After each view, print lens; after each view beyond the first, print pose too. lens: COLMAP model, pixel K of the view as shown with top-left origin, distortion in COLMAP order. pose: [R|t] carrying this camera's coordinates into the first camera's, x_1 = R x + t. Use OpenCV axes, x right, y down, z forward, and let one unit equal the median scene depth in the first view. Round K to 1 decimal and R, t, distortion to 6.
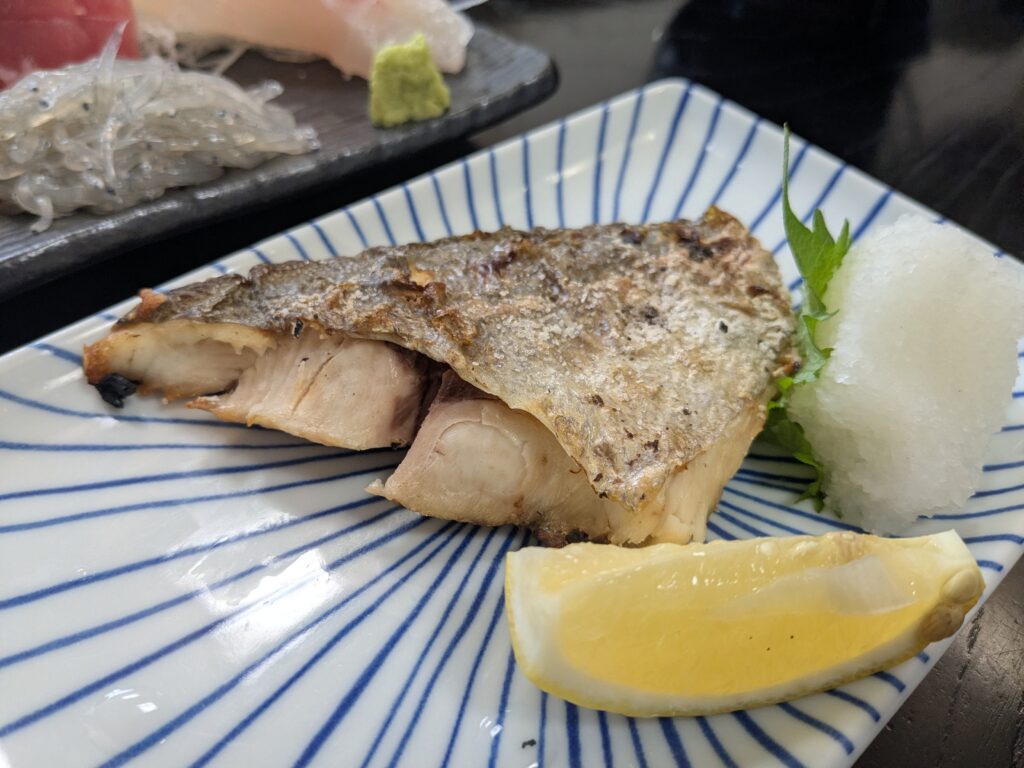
lens RADIAL K [[855.7, 0, 512.0], [0, 855.7, 384.0], [0, 0, 1]] dist [0.002948, -0.008768]
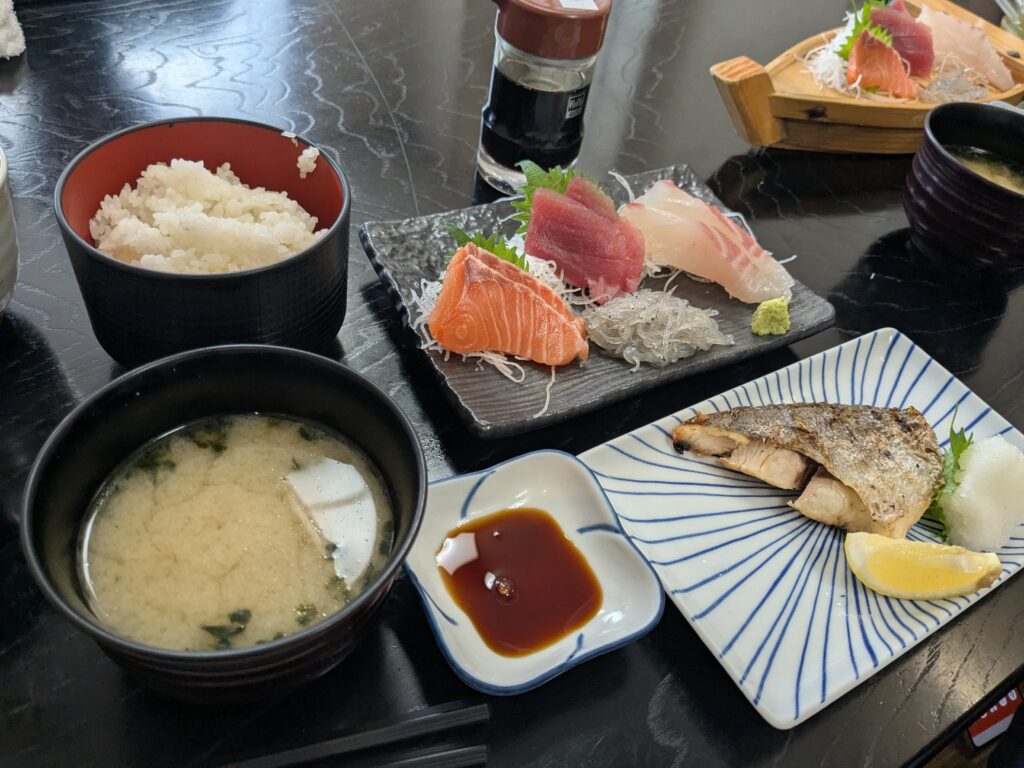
lens RADIAL K [[855.7, 0, 512.0], [0, 855.7, 384.0], [0, 0, 1]] dist [0.002948, -0.008768]
pose [[0.982876, 0.176289, -0.053636, -0.883365], [-0.176825, 0.984228, -0.005364, -0.080076], [0.051845, 0.014756, 0.998546, -1.690909]]
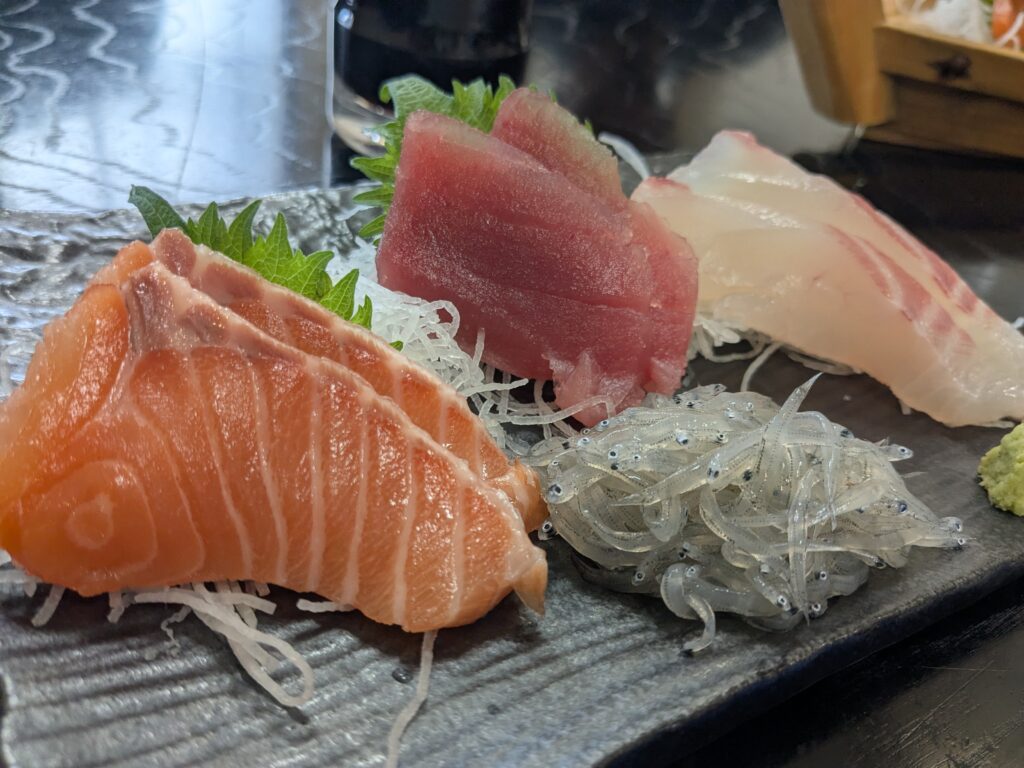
lens RADIAL K [[855.7, 0, 512.0], [0, 855.7, 384.0], [0, 0, 1]] dist [0.002948, -0.008768]
pose [[0.982369, 0.179213, -0.053237, -0.829509], [-0.184905, 0.973417, -0.135162, -0.319491], [0.027599, 0.142623, 0.989392, 0.272934]]
